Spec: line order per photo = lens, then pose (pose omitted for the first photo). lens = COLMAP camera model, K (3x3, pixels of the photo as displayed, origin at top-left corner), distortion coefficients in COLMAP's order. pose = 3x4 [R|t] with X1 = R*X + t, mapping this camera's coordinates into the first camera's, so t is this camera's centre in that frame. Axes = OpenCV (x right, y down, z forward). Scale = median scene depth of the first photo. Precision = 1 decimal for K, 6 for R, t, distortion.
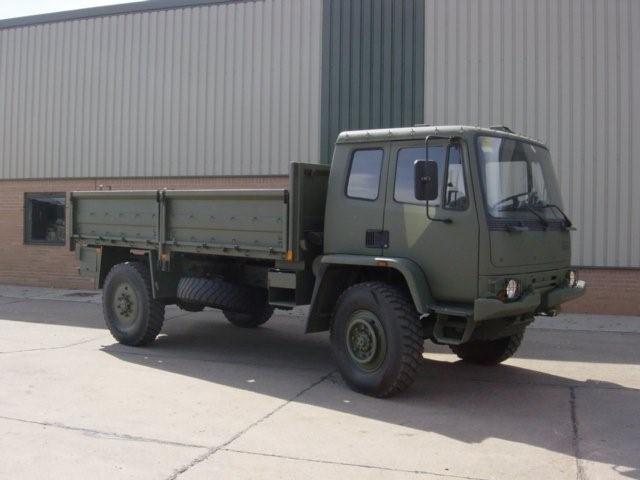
lens RADIAL K [[816.7, 0, 320.0], [0, 816.7, 240.0], [0, 0, 1]] dist [-0.110023, -0.015557]
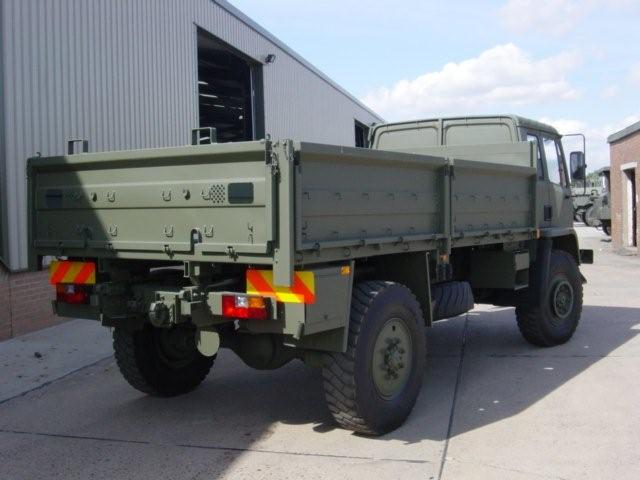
lens RADIAL K [[816.7, 0, 320.0], [0, 816.7, 240.0], [0, 0, 1]] dist [-0.110023, -0.015557]
pose [[-0.150246, -0.067348, 0.986352, -0.909958], [0.029086, 0.996944, 0.072501, -0.049648], [-0.988221, 0.039582, -0.147828, 1.314673]]
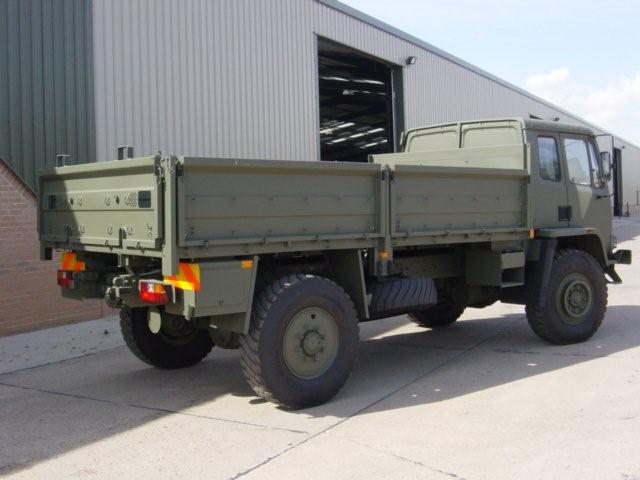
lens RADIAL K [[816.7, 0, 320.0], [0, 816.7, 240.0], [0, 0, 1]] dist [-0.110023, -0.015557]
pose [[0.117646, -0.073283, 0.990348, -1.007667], [0.037069, 0.996902, 0.069364, -0.050378], [-0.992364, 0.028551, 0.119998, 1.064882]]
